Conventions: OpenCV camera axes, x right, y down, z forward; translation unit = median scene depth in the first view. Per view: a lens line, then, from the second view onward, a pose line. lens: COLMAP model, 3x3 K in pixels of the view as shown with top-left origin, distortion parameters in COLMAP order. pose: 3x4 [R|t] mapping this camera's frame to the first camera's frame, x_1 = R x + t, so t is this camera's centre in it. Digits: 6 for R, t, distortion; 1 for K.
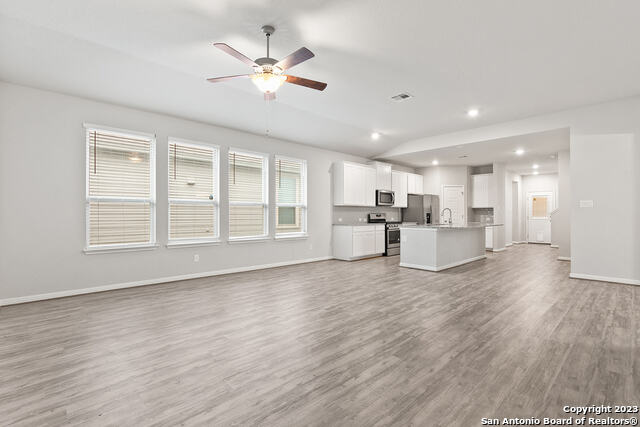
lens RADIAL K [[304.0, 0, 322.4], [0, 304.0, 212.3], [0, 0, 1]] dist [0.004883, 0.000162]
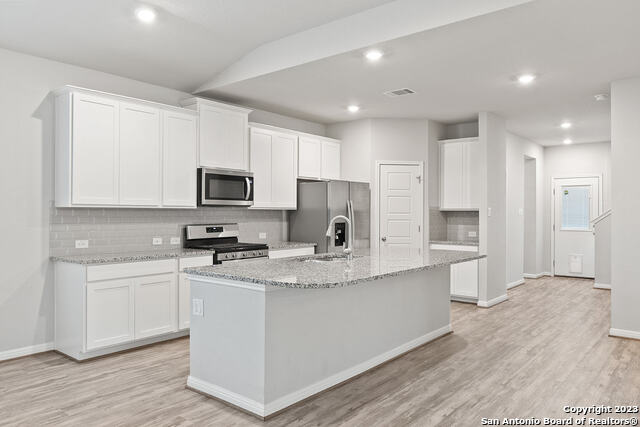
lens RADIAL K [[470.9, 0, 321.4], [0, 470.9, 213.9], [0, 0, 1]] dist [0.013185, 0.001938]
pose [[0.992945, -0.001130, 0.118574, 0.253892], [0.000360, 0.999979, 0.006515, -0.015390], [-0.118578, -0.006426, 0.992924, 0.338016]]
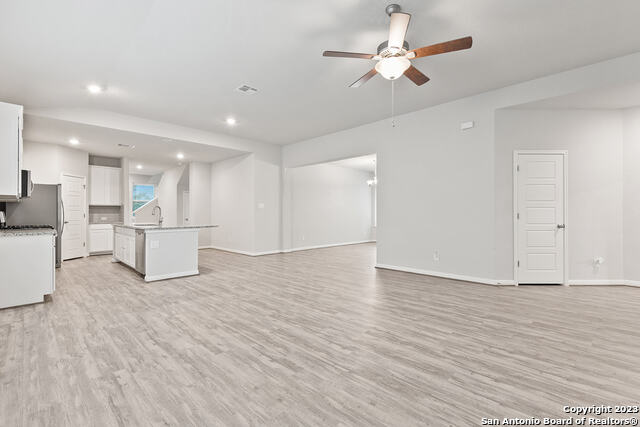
lens RADIAL K [[291.0, 0, 324.7], [0, 291.0, 211.3], [0, 0, 1]] dist [-0.001458, 0.000030]
pose [[-0.024913, -0.000056, 0.999690, -0.365208], [-0.003655, 0.999993, -0.000035, -0.000321], [-0.999683, -0.003655, -0.024913, 0.428774]]
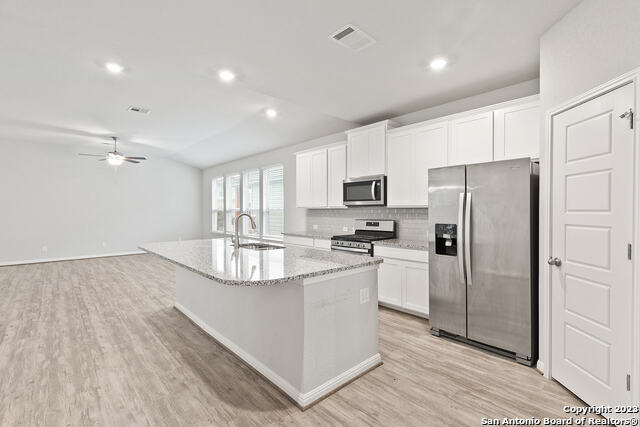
lens RADIAL K [[291.0, 0, 331.3], [0, 291.0, 214.1], [0, 0, 1]] dist [-0.001458, 0.000030]
pose [[-0.005301, 0.007330, -0.999959, 0.703100], [0.004280, 0.999964, 0.007308, -0.011378], [0.999977, -0.004241, -0.005332, 0.927482]]
